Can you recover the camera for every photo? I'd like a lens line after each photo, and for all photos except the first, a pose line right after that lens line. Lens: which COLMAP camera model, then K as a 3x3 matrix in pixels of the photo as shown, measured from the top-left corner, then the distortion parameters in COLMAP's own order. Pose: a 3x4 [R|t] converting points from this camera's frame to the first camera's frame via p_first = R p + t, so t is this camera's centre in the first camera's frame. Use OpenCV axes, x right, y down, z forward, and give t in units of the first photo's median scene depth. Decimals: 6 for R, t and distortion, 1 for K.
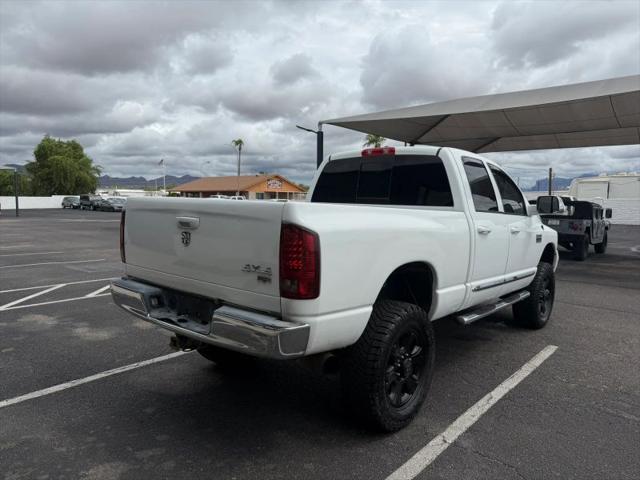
lens RADIAL K [[452.4, 0, 322.3], [0, 452.4, 240.1], [0, 0, 1]] dist [0.039325, -0.058036]
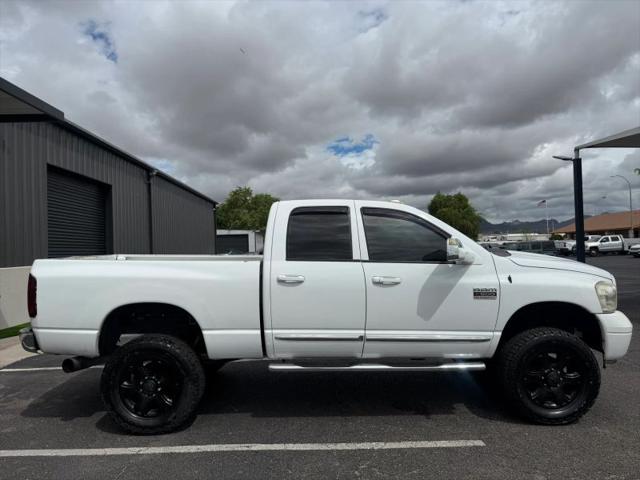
lens RADIAL K [[452.4, 0, 320.4], [0, 452.4, 242.0], [0, 0, 1]] dist [0.039325, -0.058036]
pose [[0.654475, -0.041463, -0.754946, 1.216186], [-0.027929, 0.996488, -0.078942, -0.028212], [0.755567, 0.072751, 0.651019, 0.419604]]
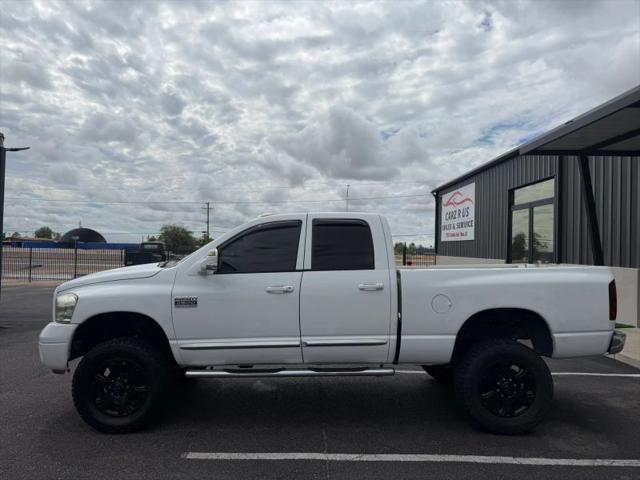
lens RADIAL K [[452.4, 0, 324.5], [0, 452.4, 239.4], [0, 0, 1]] dist [0.039325, -0.058036]
pose [[-0.646220, -0.001916, 0.763149, -0.798629], [0.040984, 0.998467, 0.037211, -0.226466], [-0.762050, 0.055323, -0.645151, 2.188734]]
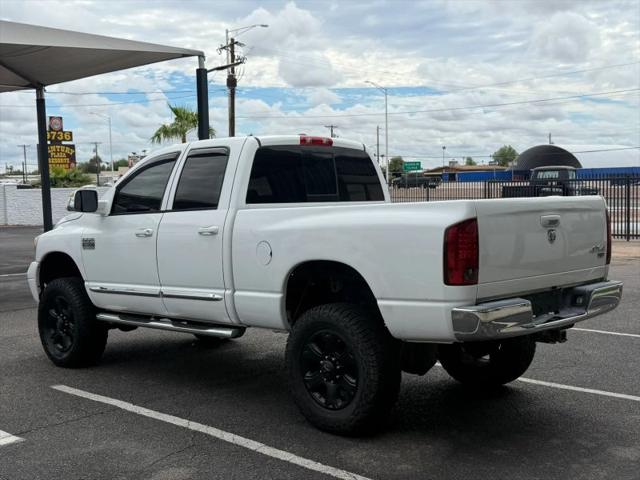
lens RADIAL K [[838.9, 0, 325.6], [0, 838.9, 236.8], [0, 0, 1]] dist [0.093879, 0.000000]
pose [[0.073109, -0.077011, 0.994346, -1.706461], [0.107542, 0.991810, 0.068907, -0.143872], [-0.991509, 0.101896, 0.080792, 1.019291]]
